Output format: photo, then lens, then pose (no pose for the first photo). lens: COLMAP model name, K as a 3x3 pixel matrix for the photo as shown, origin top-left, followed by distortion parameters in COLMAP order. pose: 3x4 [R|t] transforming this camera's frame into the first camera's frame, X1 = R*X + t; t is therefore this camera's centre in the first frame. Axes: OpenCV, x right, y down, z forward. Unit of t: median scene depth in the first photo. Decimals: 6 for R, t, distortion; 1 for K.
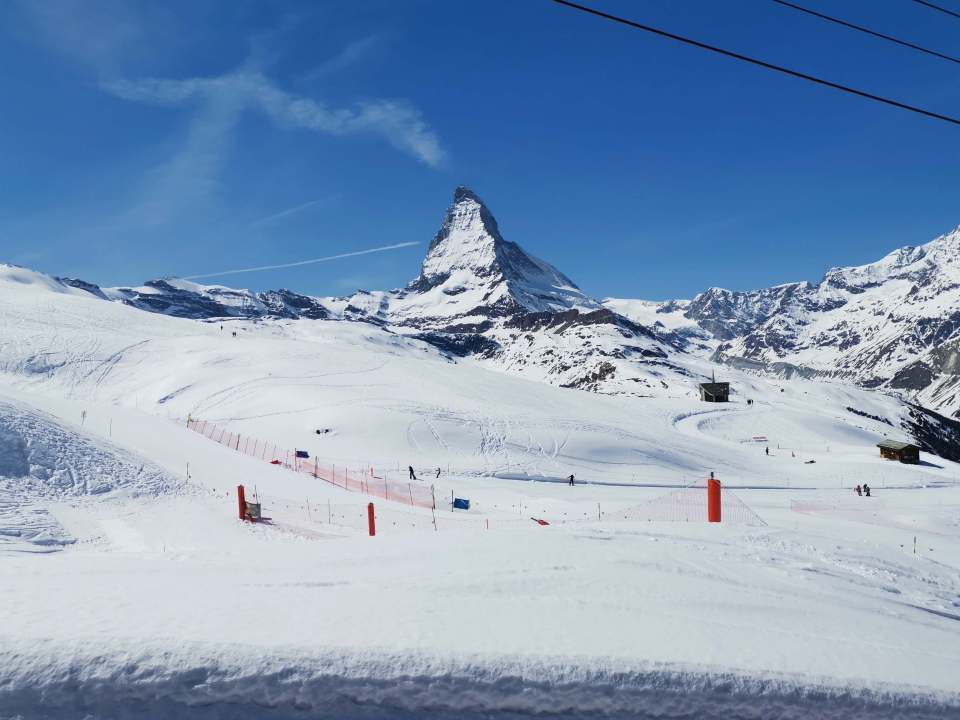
lens RADIAL K [[731.2, 0, 482.6], [0, 731.2, 363.2], [0, 0, 1]] dist [0.069652, -0.051465]
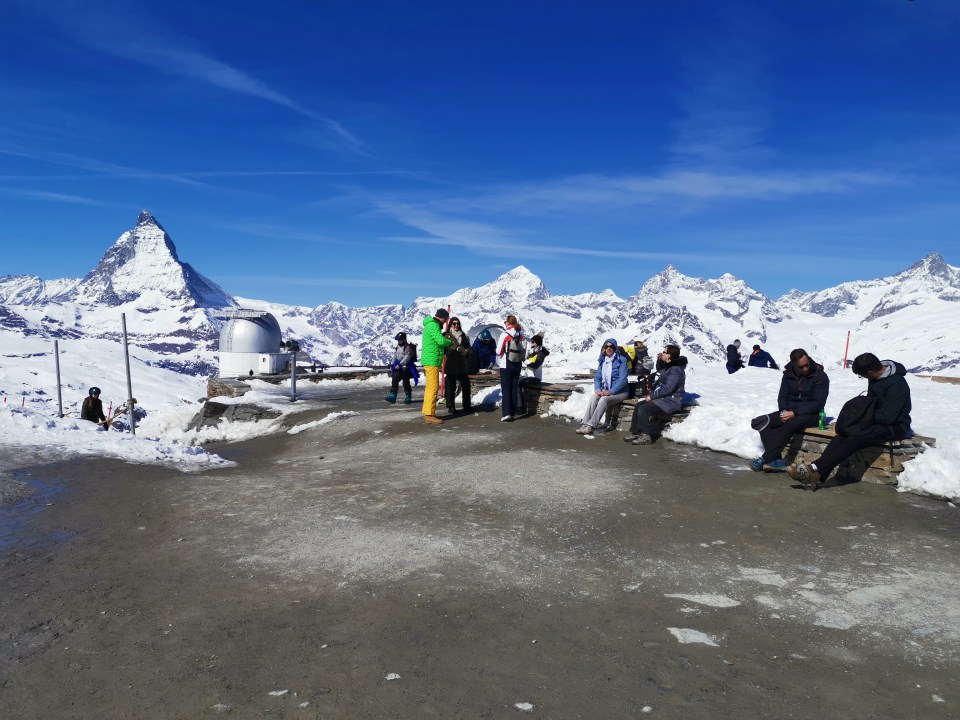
lens RADIAL K [[735.8, 0, 481.0], [0, 735.8, 355.7], [0, 0, 1]] dist [0.019340, -0.007014]
pose [[0.848075, 0.044408, 0.528011, -0.203358], [-0.057689, 0.998297, 0.008697, -0.063864], [-0.526726, -0.037836, 0.849193, -0.295103]]
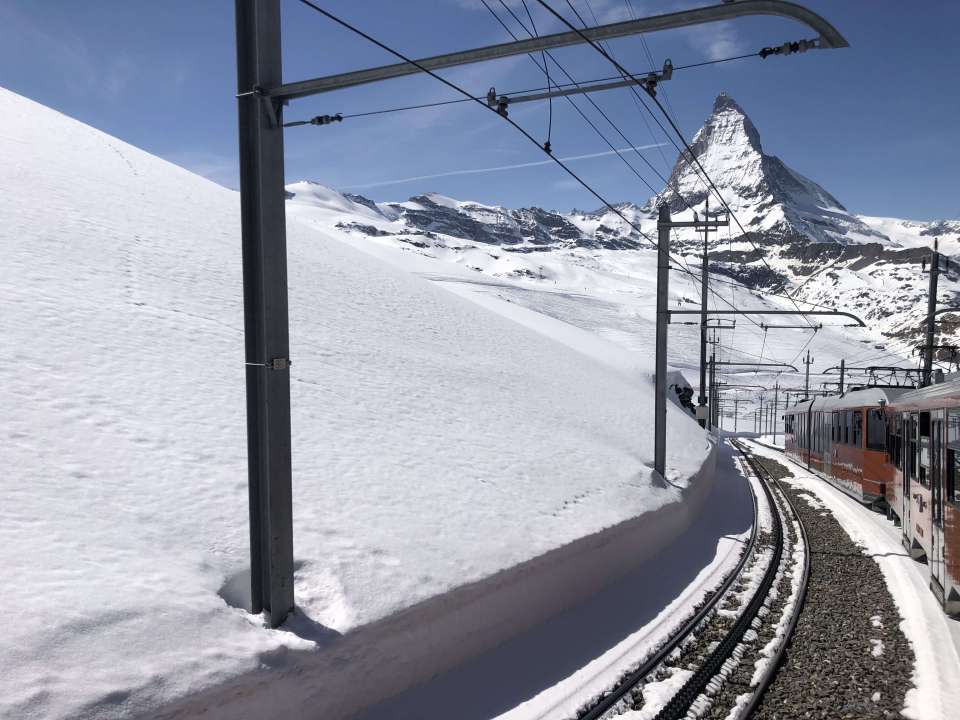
lens RADIAL K [[784.5, 0, 476.3], [0, 784.5, 350.7], [0, 0, 1]] dist [0.039949, -0.059939]
pose [[0.971421, 0.068996, -0.227114, -0.090858], [-0.045554, 0.993227, 0.106892, -0.017025], [0.232951, -0.093492, 0.967984, -0.057267]]
